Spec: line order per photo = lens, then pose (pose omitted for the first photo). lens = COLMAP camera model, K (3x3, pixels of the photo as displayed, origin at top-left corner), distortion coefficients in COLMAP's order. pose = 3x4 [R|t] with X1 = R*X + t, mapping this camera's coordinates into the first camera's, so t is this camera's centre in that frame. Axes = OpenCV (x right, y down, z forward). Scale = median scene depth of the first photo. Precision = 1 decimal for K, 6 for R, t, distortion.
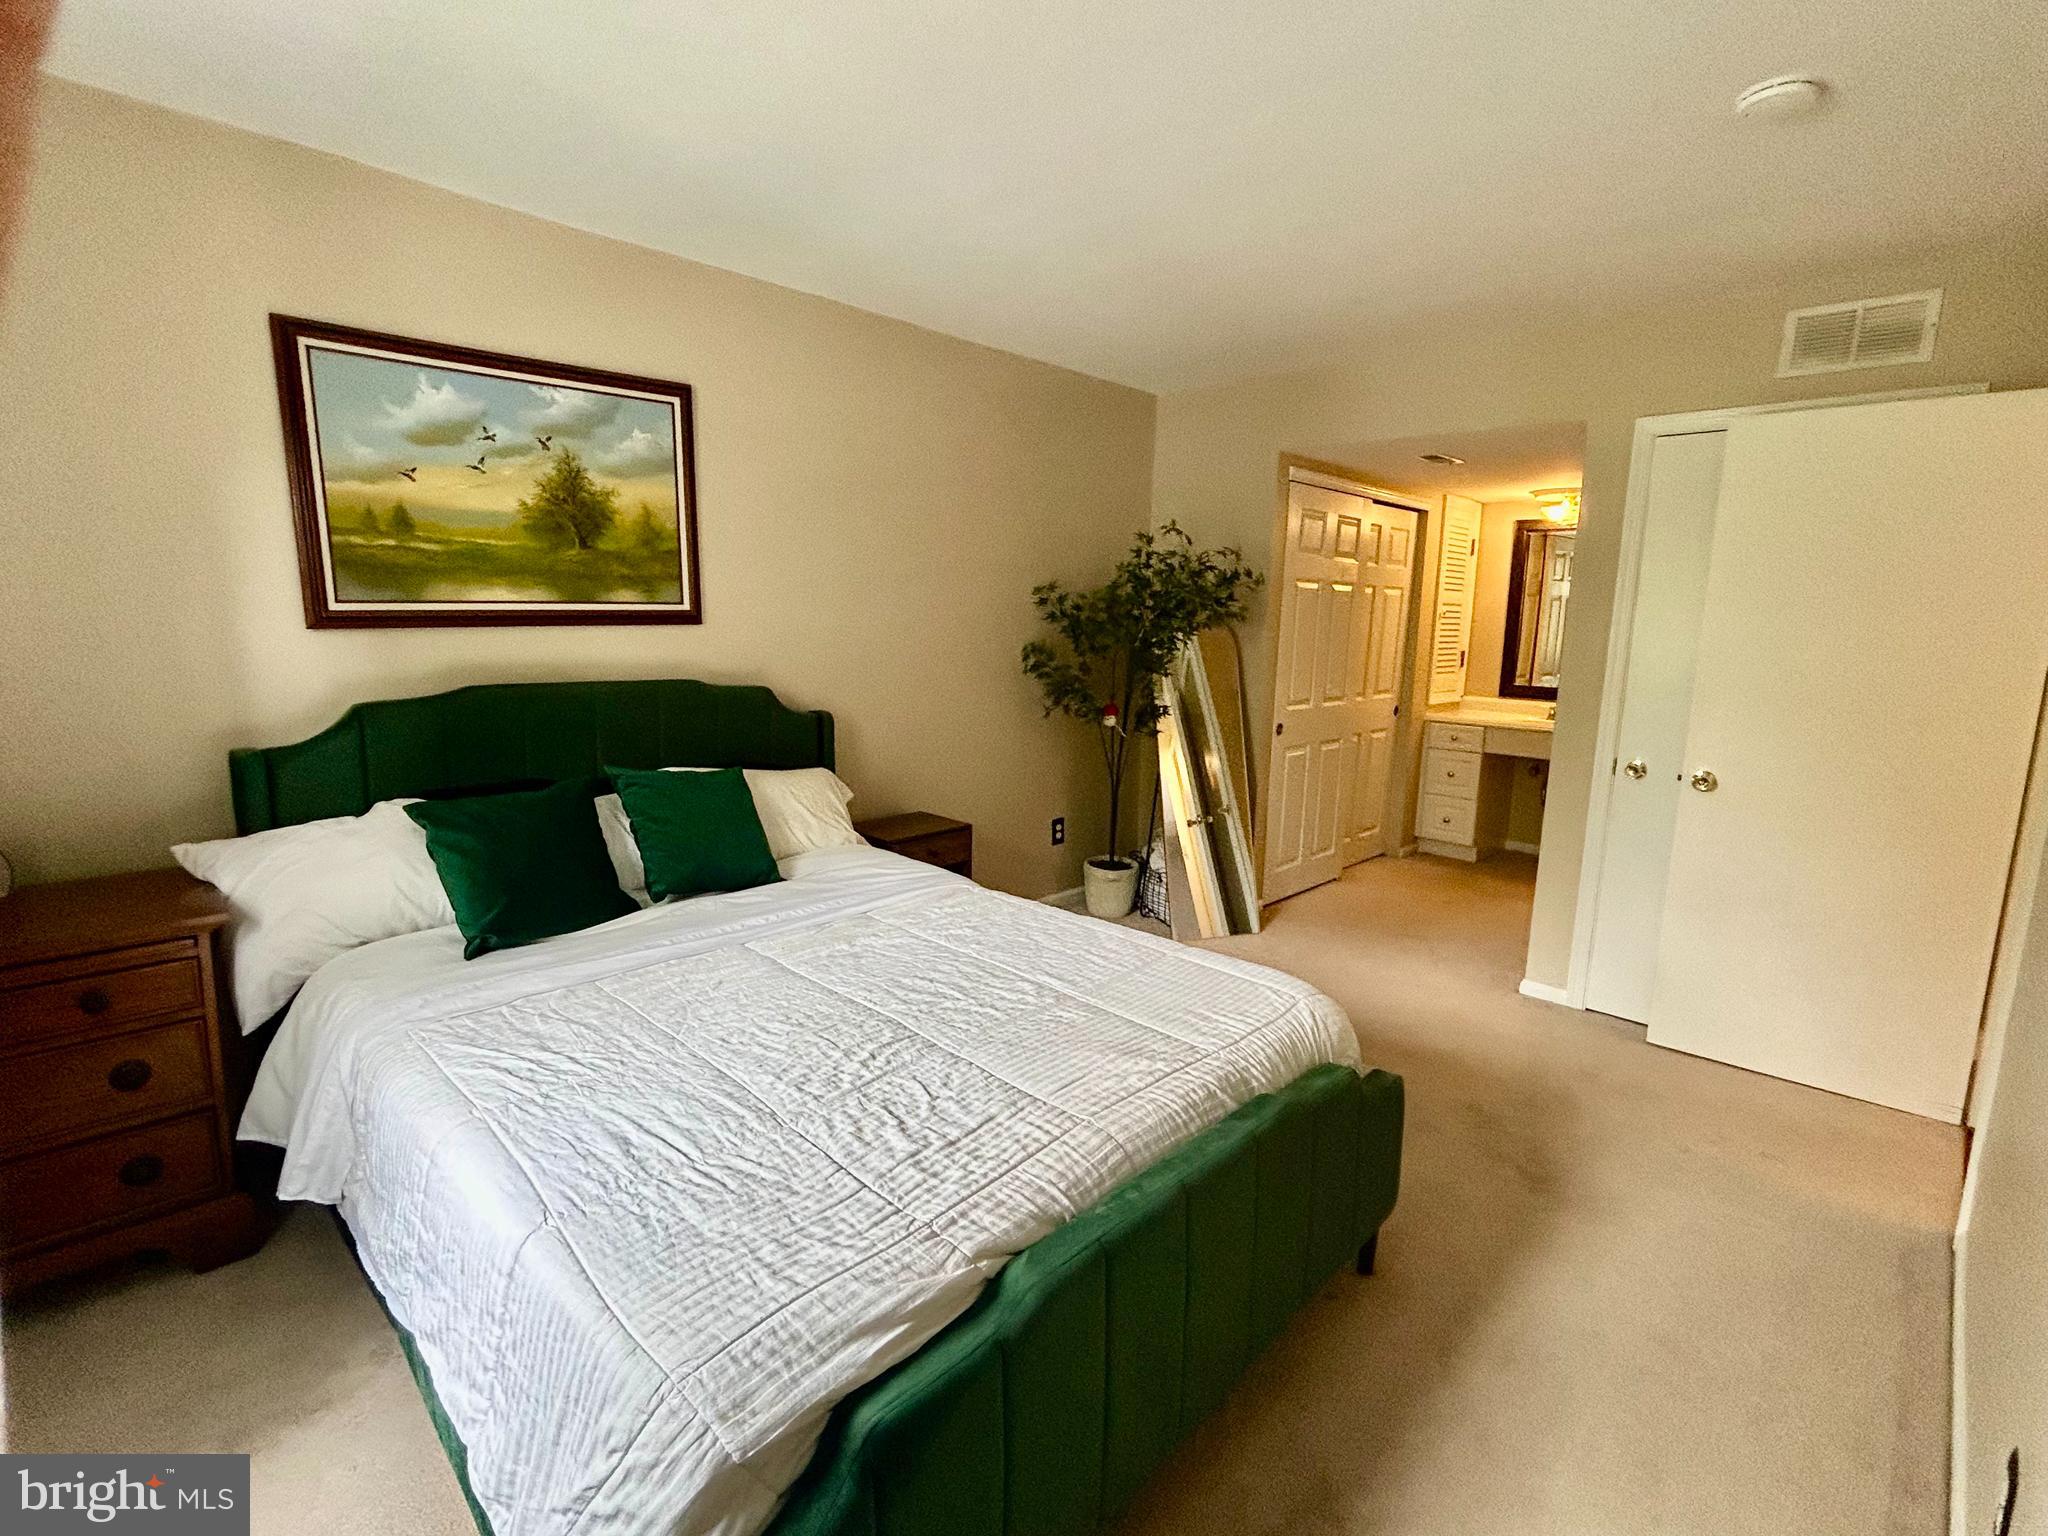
lens RADIAL K [[963.2, 0, 1025.4], [0, 963.2, 772.1], [0, 0, 1]] dist [-0.005222, -0.000708]
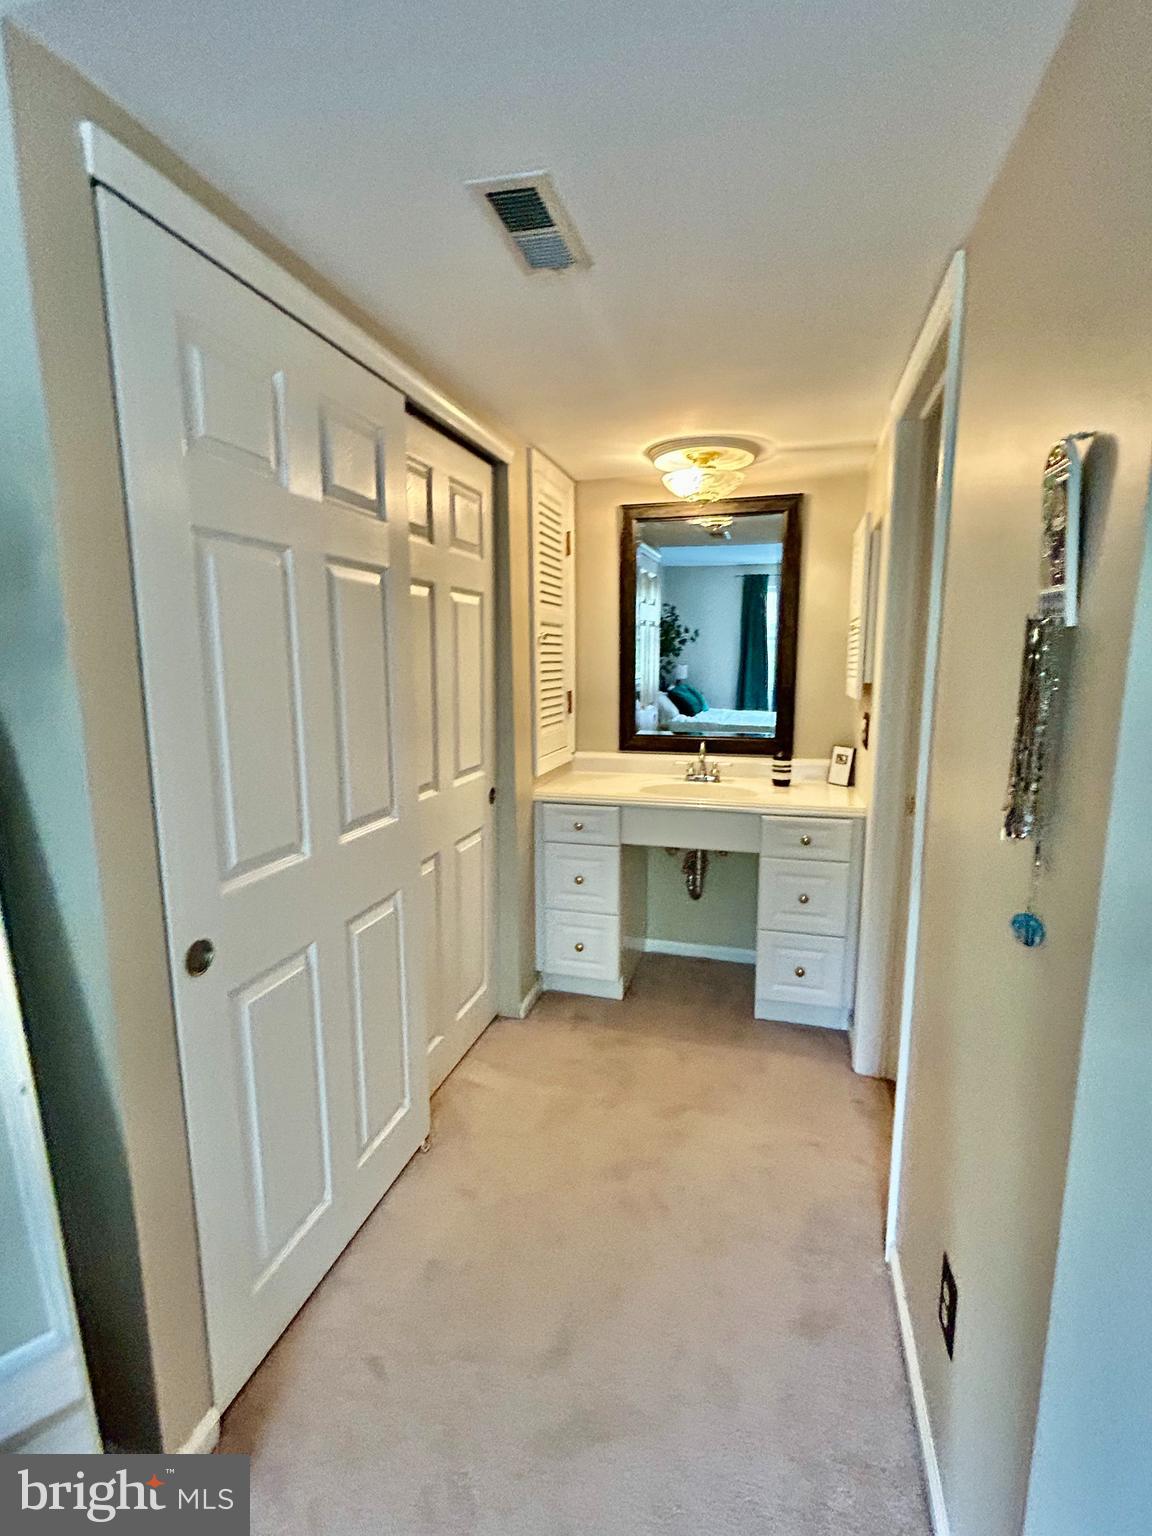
lens RADIAL K [[722.4, 0, 580.1], [0, 722.4, 768.3], [0, 0, 1]] dist [-0.005222, -0.000708]
pose [[0.873546, -0.102001, 0.475934, 0.510577], [0.106350, 0.994168, 0.017869, -0.197406], [-0.474981, 0.035006, 0.879300, 1.336094]]
